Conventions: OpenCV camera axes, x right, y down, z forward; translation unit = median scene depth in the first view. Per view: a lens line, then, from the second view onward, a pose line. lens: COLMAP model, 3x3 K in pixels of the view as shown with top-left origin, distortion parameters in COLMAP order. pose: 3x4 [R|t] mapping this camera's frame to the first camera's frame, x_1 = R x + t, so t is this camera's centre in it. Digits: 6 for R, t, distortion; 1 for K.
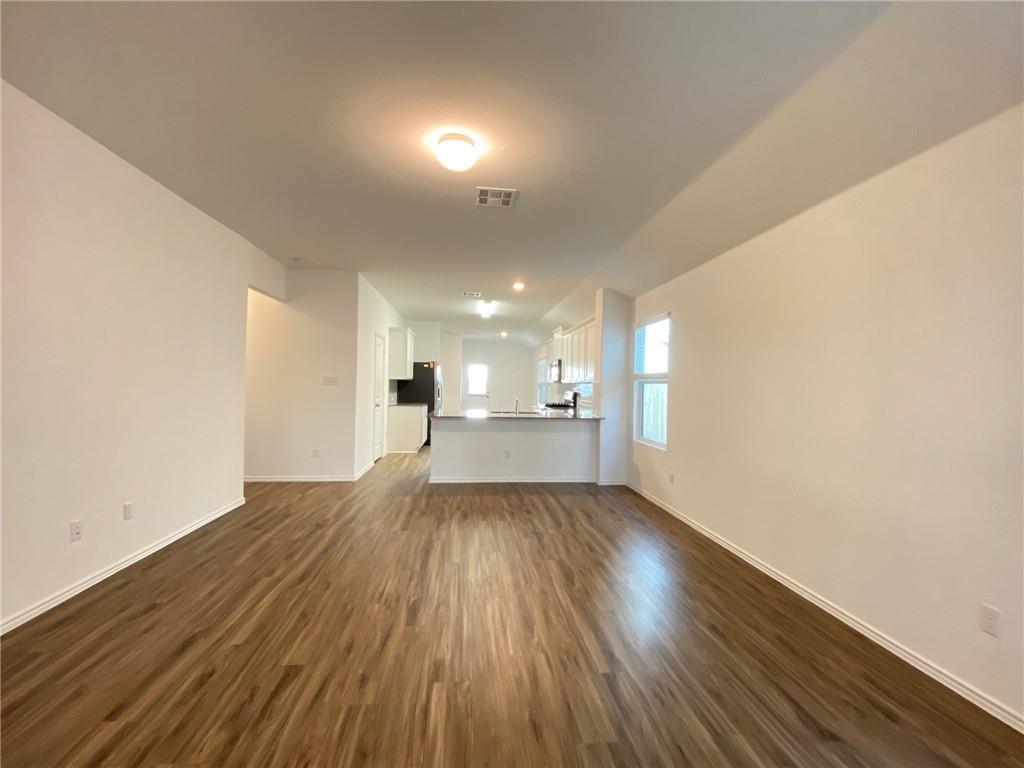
lens RADIAL K [[418.3, 0, 512.0], [0, 418.3, 384.0], [0, 0, 1]] dist [0.027584, -0.019348]
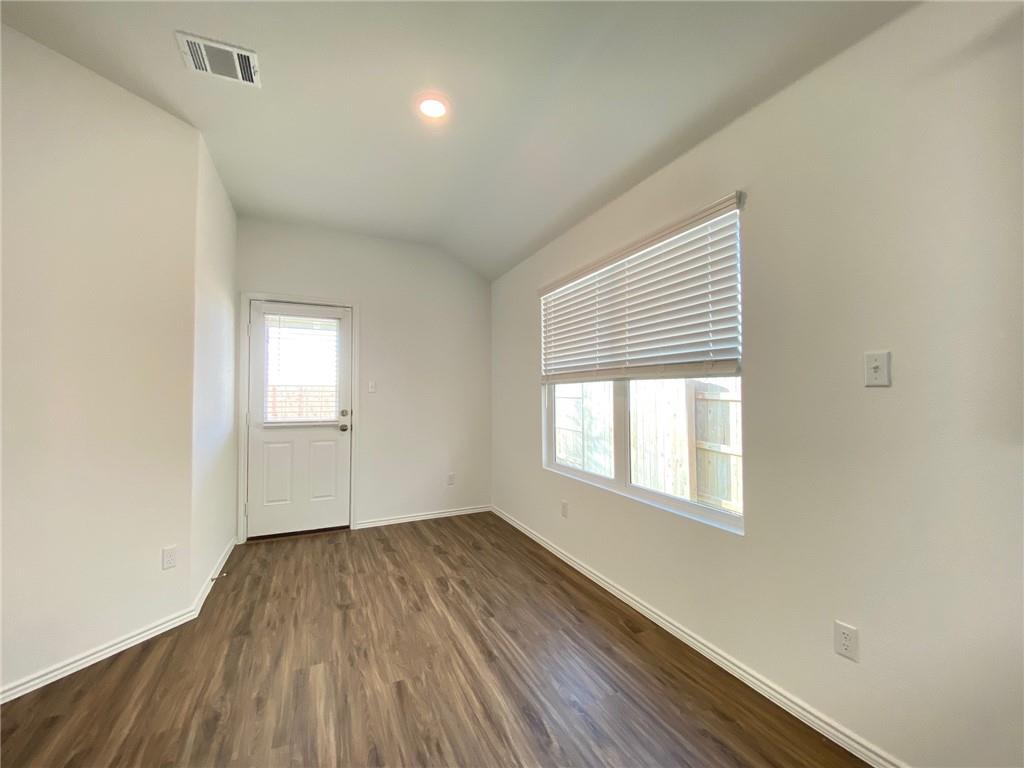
lens RADIAL K [[418.9, 0, 512.0], [0, 418.9, 384.0], [0, 0, 1]] dist [0.018136, -0.019120]
pose [[0.947849, -0.019787, 0.318104, -0.146625], [0.025031, 0.999610, -0.012407, 0.025189], [-0.317735, 0.019722, 0.947975, 2.525266]]
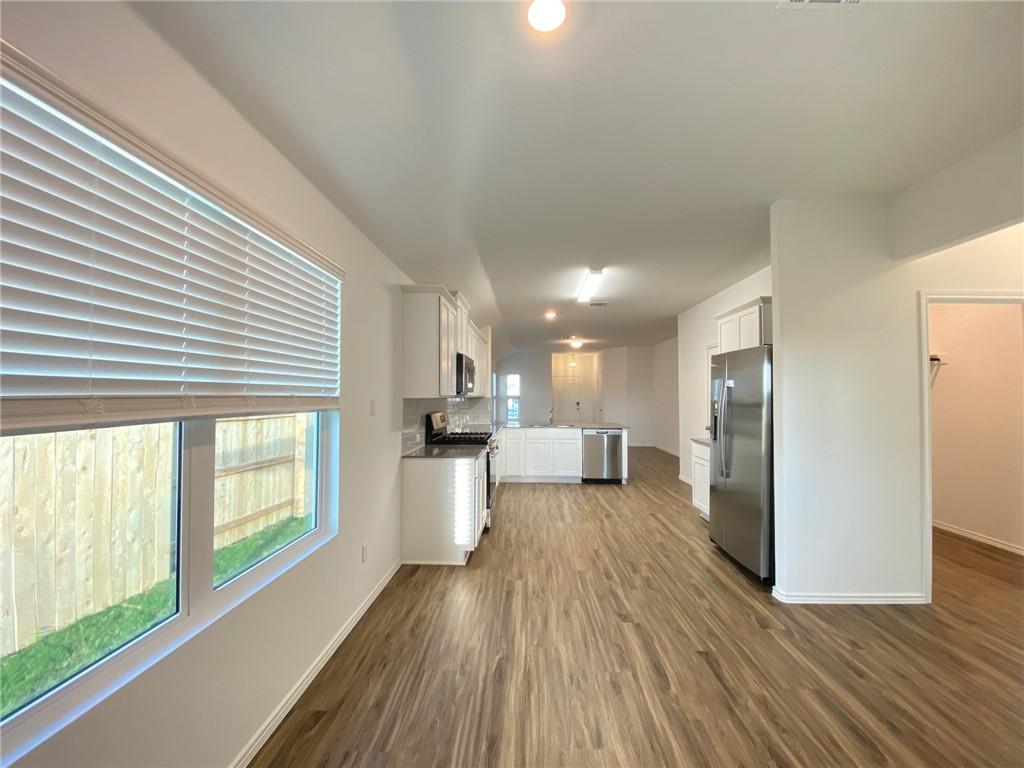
lens RADIAL K [[418.9, 0, 512.0], [0, 418.9, 384.0], [0, 0, 1]] dist [0.018136, -0.019120]
pose [[-0.987899, -0.019956, 0.153807, -0.092197], [-0.024592, 0.999297, -0.028300, -0.013088], [-0.153135, -0.031740, -0.987695, 3.511664]]
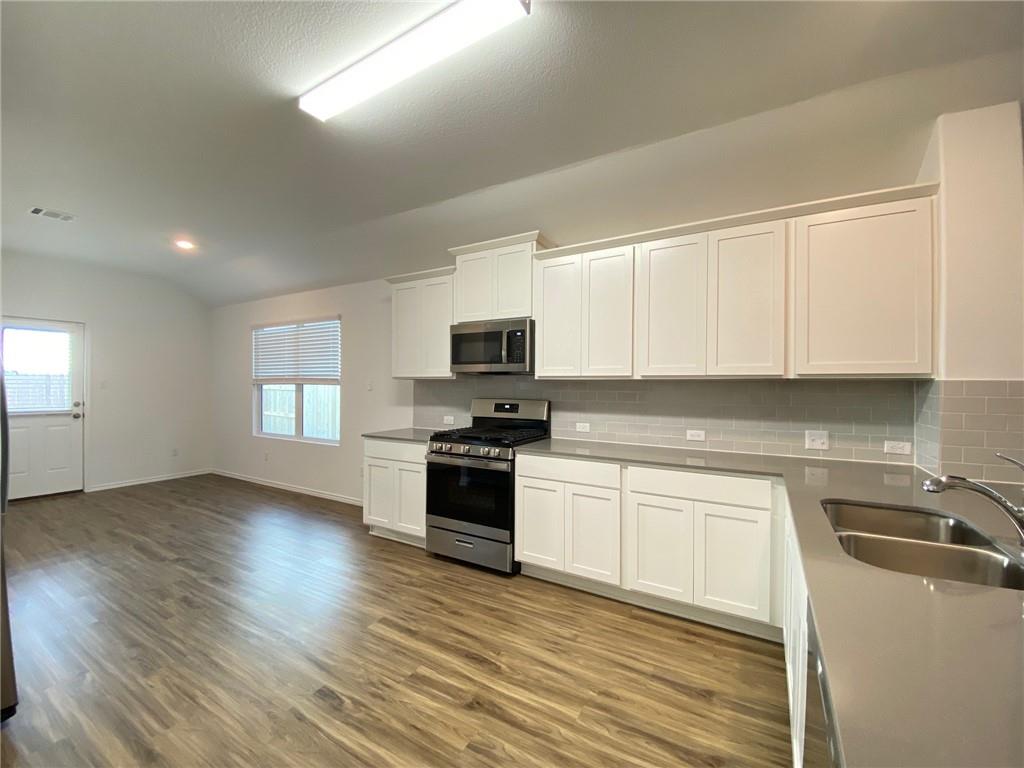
lens RADIAL K [[418.9, 0, 512.0], [0, 418.9, 384.0], [0, 0, 1]] dist [0.018136, -0.019120]
pose [[0.599698, -0.020867, 0.799954, -0.449336], [0.005541, 0.999744, 0.021925, -0.014574], [-0.800207, -0.008716, 0.599661, 1.702790]]
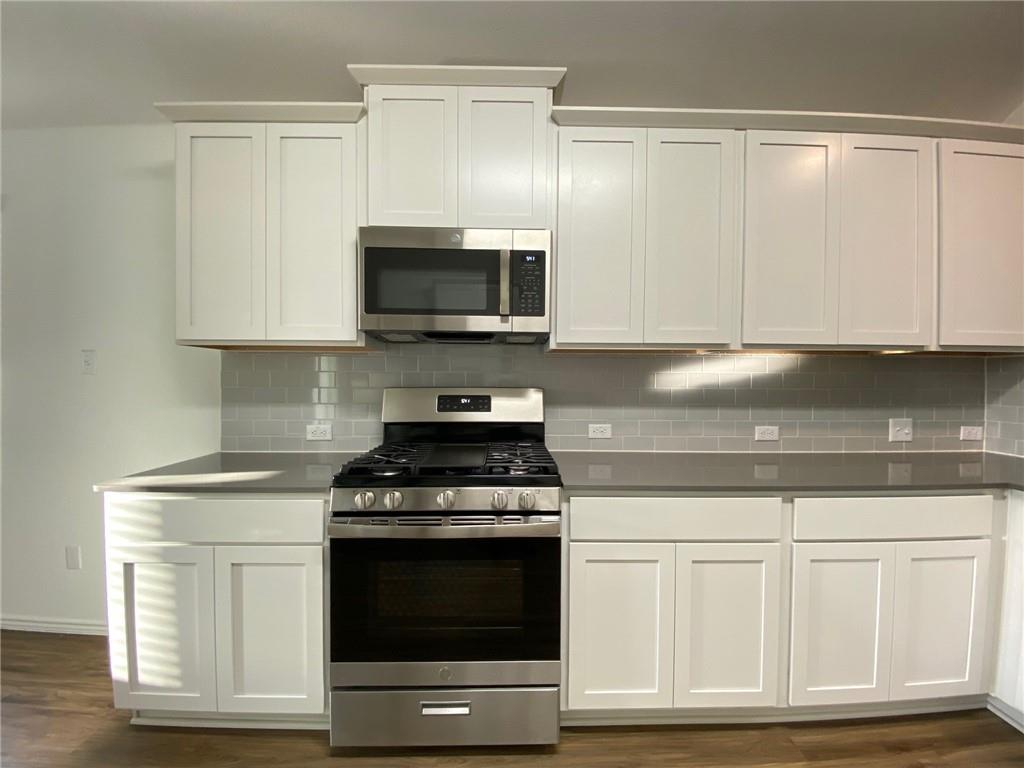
lens RADIAL K [[418.9, 0, 512.0], [0, 418.9, 384.0], [0, 0, 1]] dist [0.018136, -0.019120]
pose [[0.080796, -0.036044, 0.996079, -0.199331], [-0.009429, 0.999274, 0.036924, 0.017869], [-0.996686, -0.012376, 0.080397, 2.190042]]
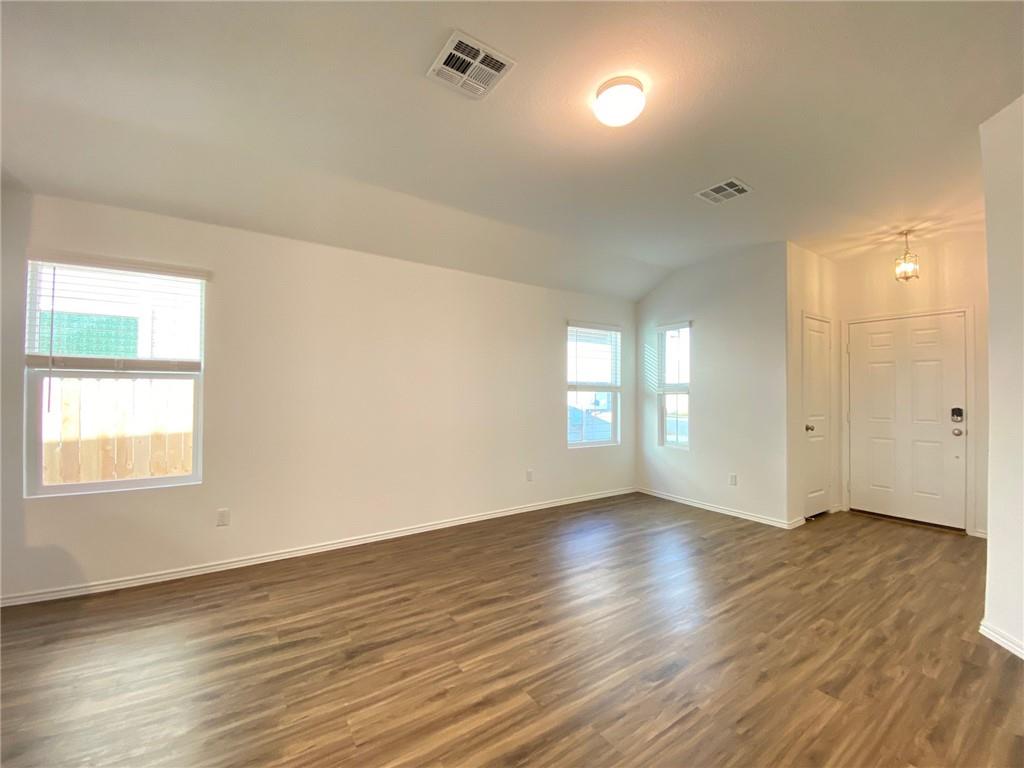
lens RADIAL K [[418.3, 0, 512.0], [0, 418.3, 384.0], [0, 0, 1]] dist [0.027584, -0.019348]
pose [[-0.464564, -0.008091, 0.885502, -0.525174], [-0.020671, 0.999785, -0.001710, -0.003044], [-0.885298, -0.019099, -0.464632, 1.073874]]
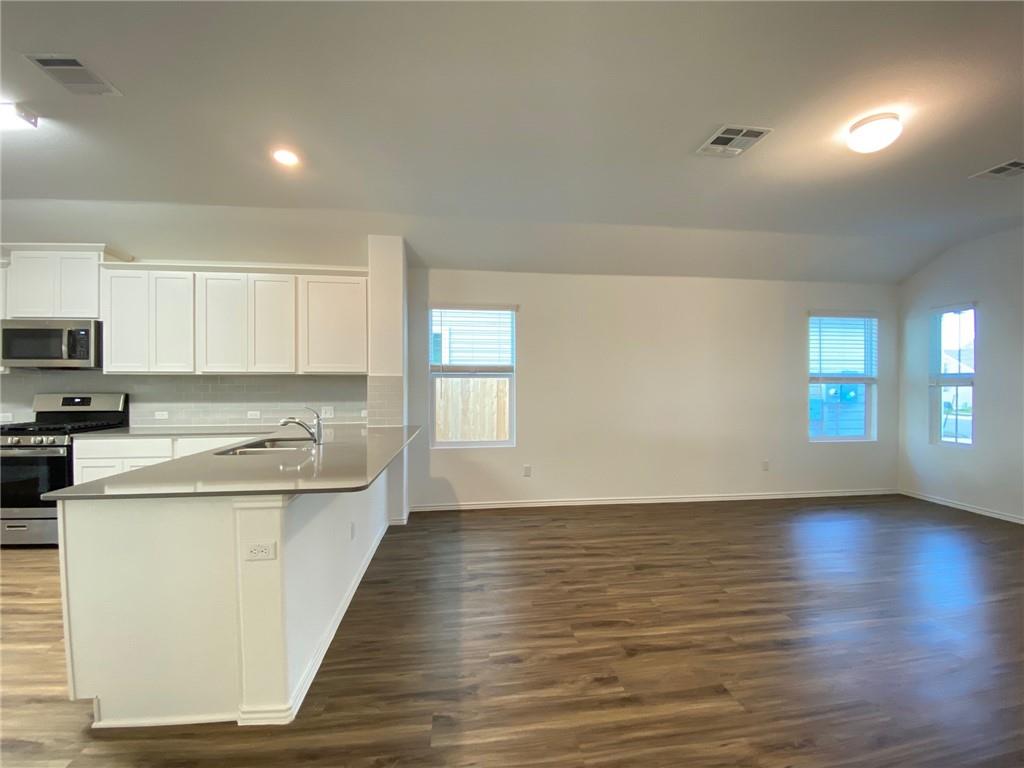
lens RADIAL K [[418.9, 0, 512.0], [0, 418.9, 384.0], [0, 0, 1]] dist [0.018136, -0.019120]
pose [[-0.022837, -0.027621, 0.999358, -0.722997], [-0.005101, 0.999608, 0.027511, -0.013964], [-0.999726, -0.004470, -0.022969, 1.257182]]
